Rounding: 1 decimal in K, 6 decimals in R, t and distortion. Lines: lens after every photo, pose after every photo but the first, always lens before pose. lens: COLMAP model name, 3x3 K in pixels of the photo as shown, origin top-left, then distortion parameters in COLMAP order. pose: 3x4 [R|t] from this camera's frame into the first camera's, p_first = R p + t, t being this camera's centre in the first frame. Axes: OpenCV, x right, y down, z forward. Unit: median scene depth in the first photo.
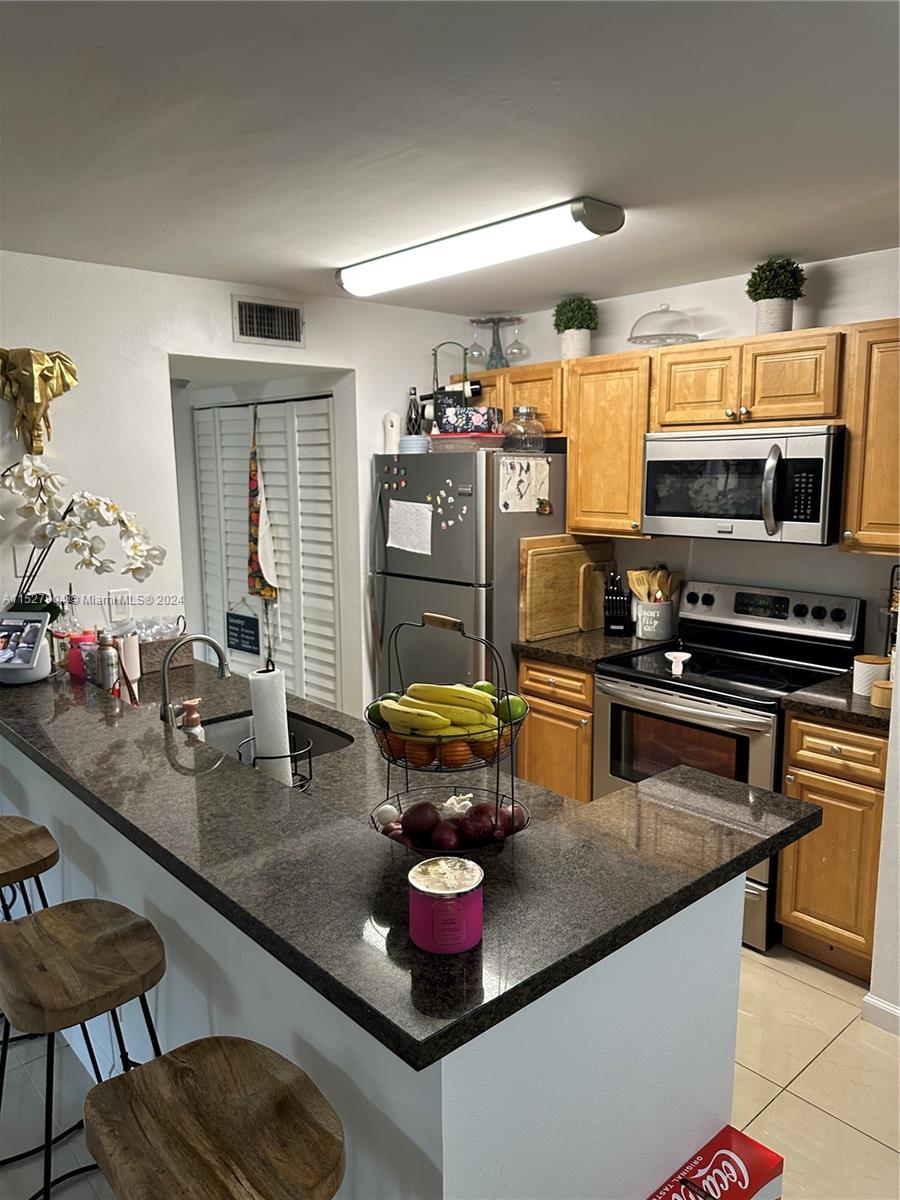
lens RADIAL K [[864.0, 0, 450.0], [0, 864.0, 600.0], [0, 0, 1]] dist [0.171475, -0.338448]
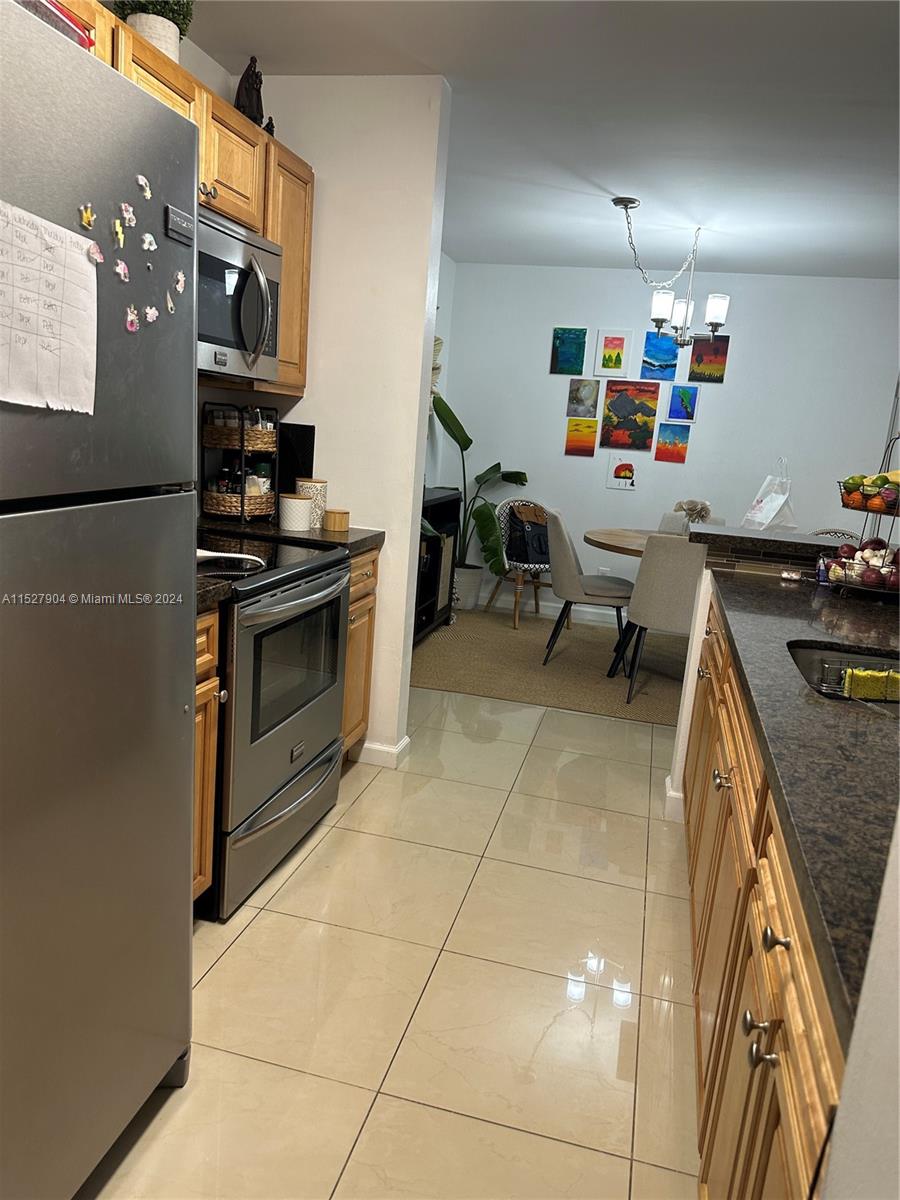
lens RADIAL K [[849.0, 0, 450.0], [0, 849.0, 600.0], [0, 0, 1]] dist [0.004301, 0.000781]
pose [[-0.550041, -0.208710, 0.808638, -0.350928], [0.051616, 0.957922, 0.282350, -0.068296], [-0.833541, 0.197042, -0.516124, 1.075359]]
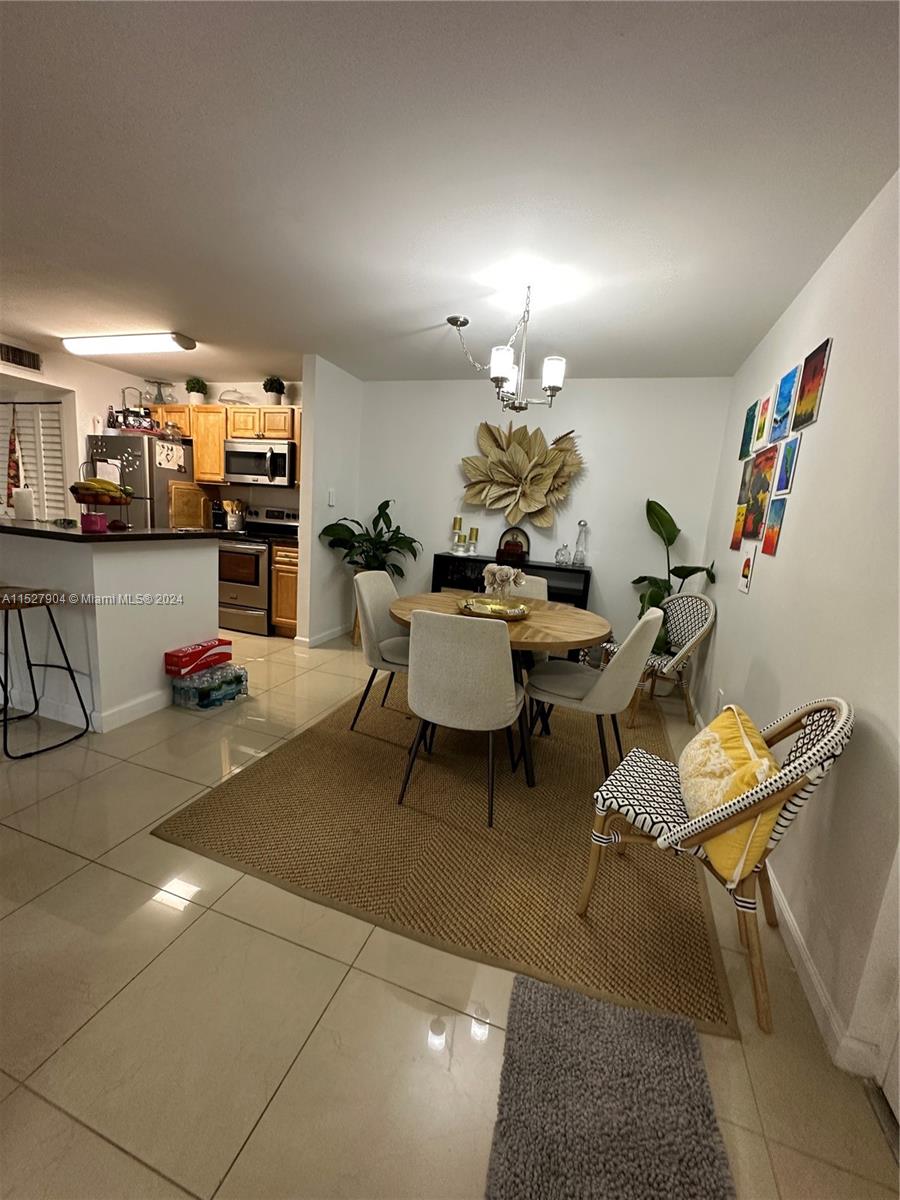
lens RADIAL K [[483.7, 0, 450.0], [0, 483.7, 600.0], [0, 0, 1]] dist [0.000823, 0.000990]
pose [[0.874395, -0.014556, 0.484997, 0.105805], [-0.004715, 0.999248, 0.038492, 0.185588], [-0.485192, -0.035944, 0.873669, -0.455559]]
